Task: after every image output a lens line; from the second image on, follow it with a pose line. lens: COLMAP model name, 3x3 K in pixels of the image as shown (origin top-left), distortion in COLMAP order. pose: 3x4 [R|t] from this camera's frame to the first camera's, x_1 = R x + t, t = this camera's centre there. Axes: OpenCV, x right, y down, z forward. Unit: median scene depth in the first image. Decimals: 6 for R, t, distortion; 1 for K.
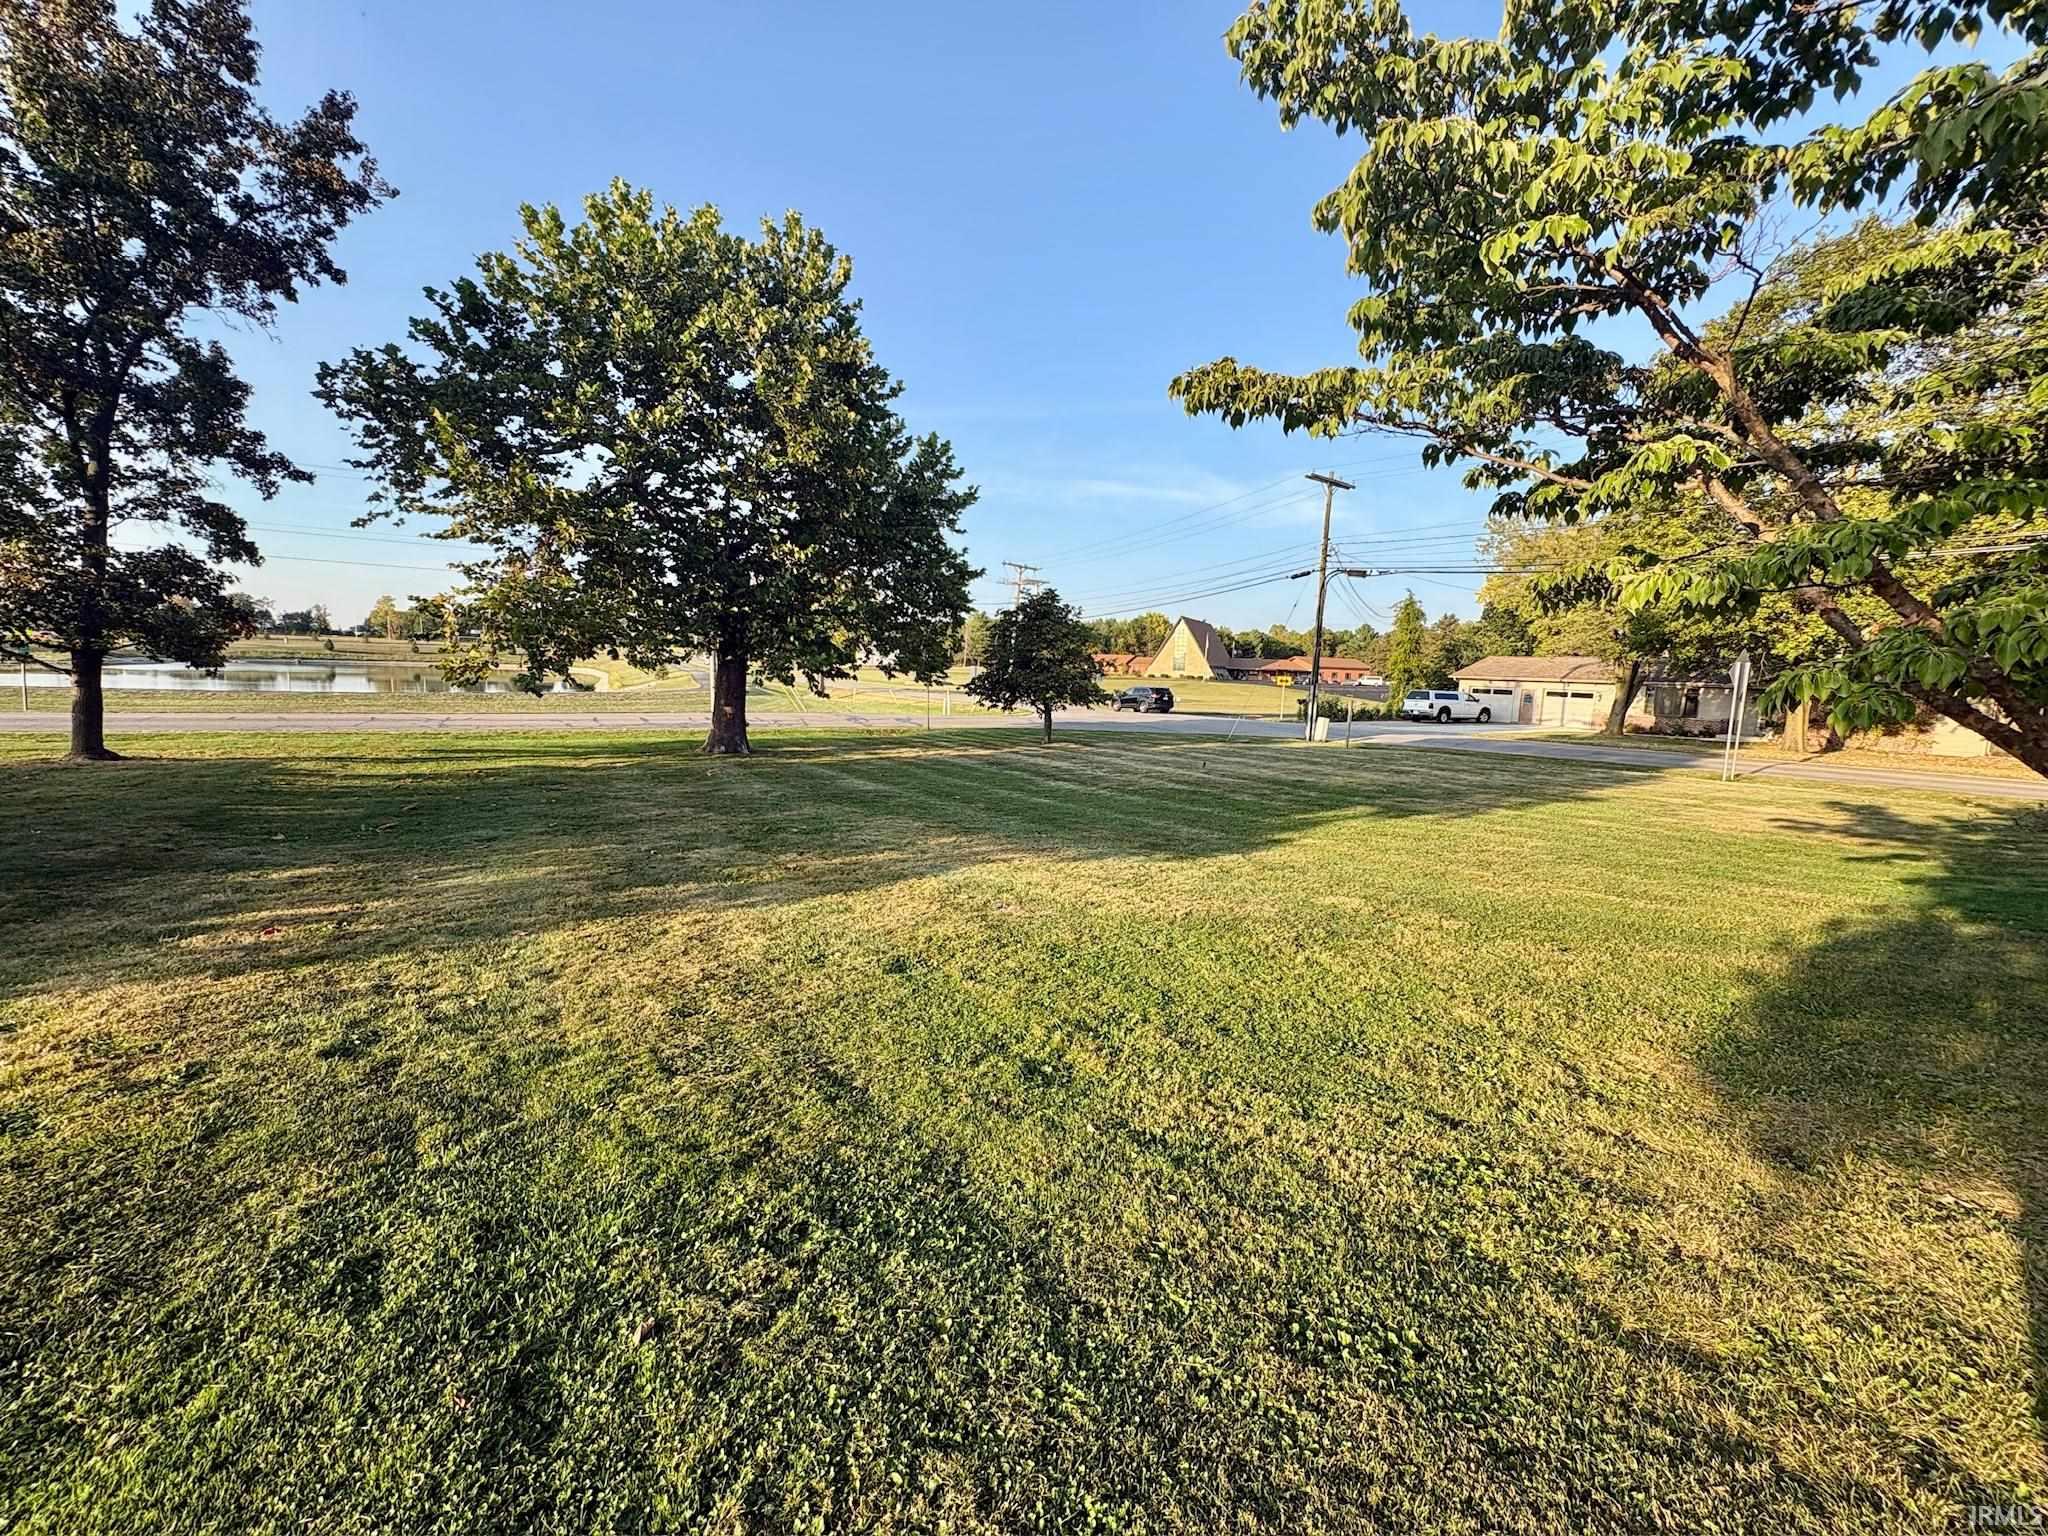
lens RADIAL K [[812.5, 0, 1024.0], [0, 812.5, 768.0], [0, 0, 1]] dist [-0.003657, -0.000411]
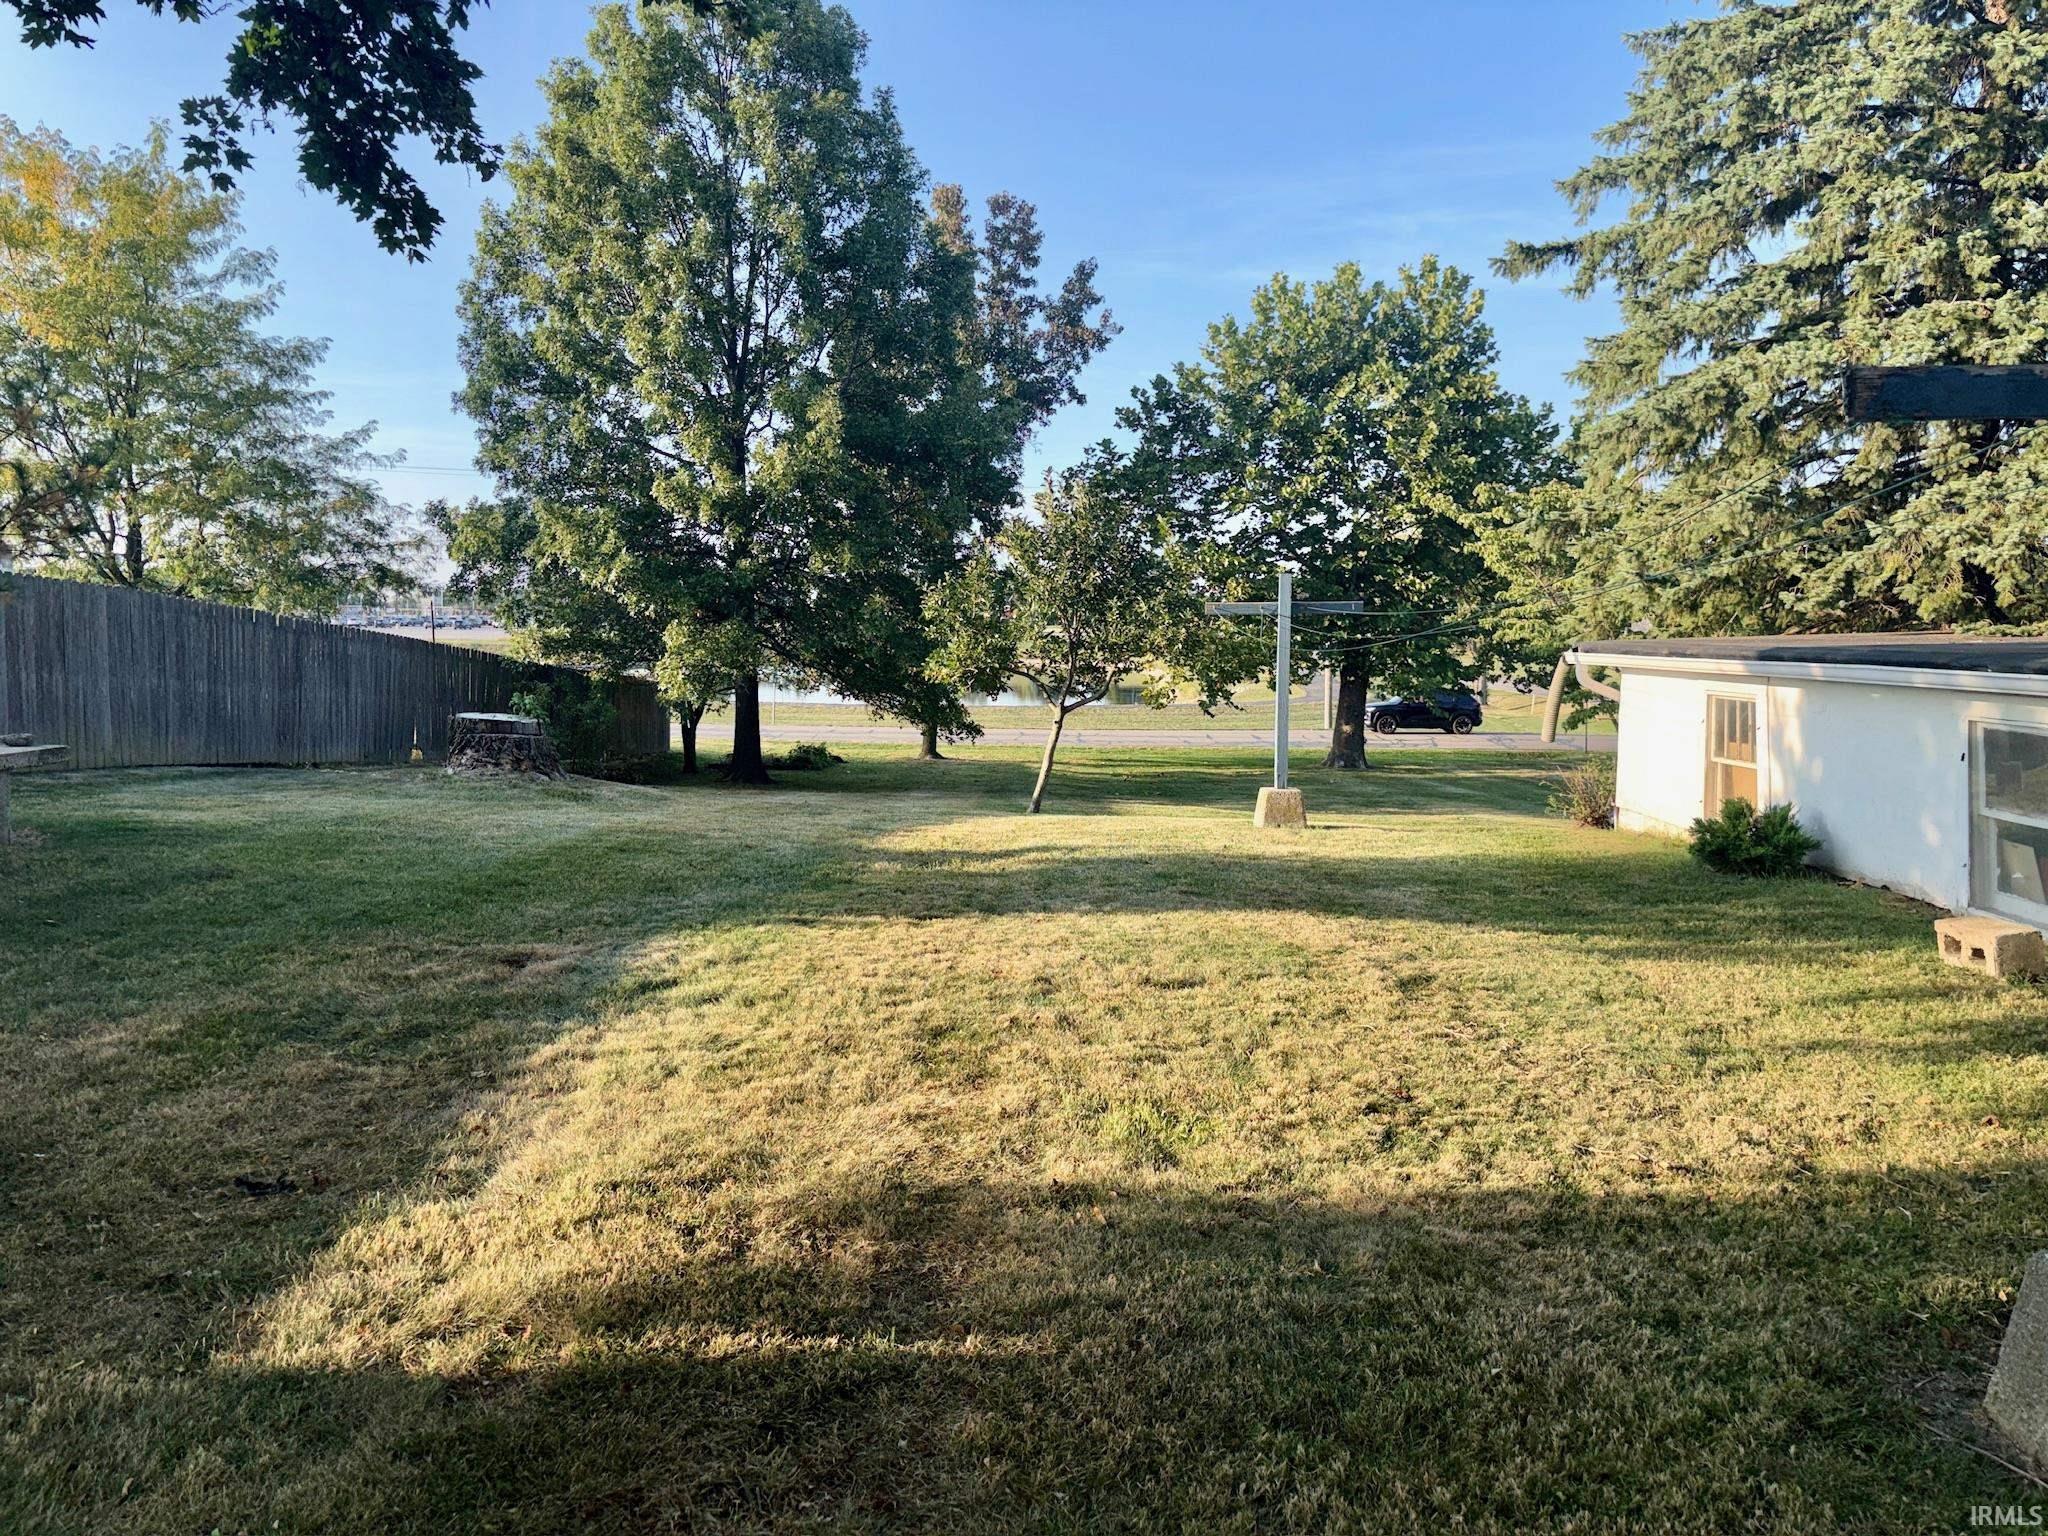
lens RADIAL K [[1535.3, 0, 1024.0], [0, 1535.3, 768.0], [0, 0, 1]] dist [0.046968, -0.054840]
pose [[0.854150, 0.024725, -0.519439, 0.363004], [-0.046324, 0.998516, -0.028645, 0.066722], [0.517960, 0.048529, 0.854027, -1.067826]]
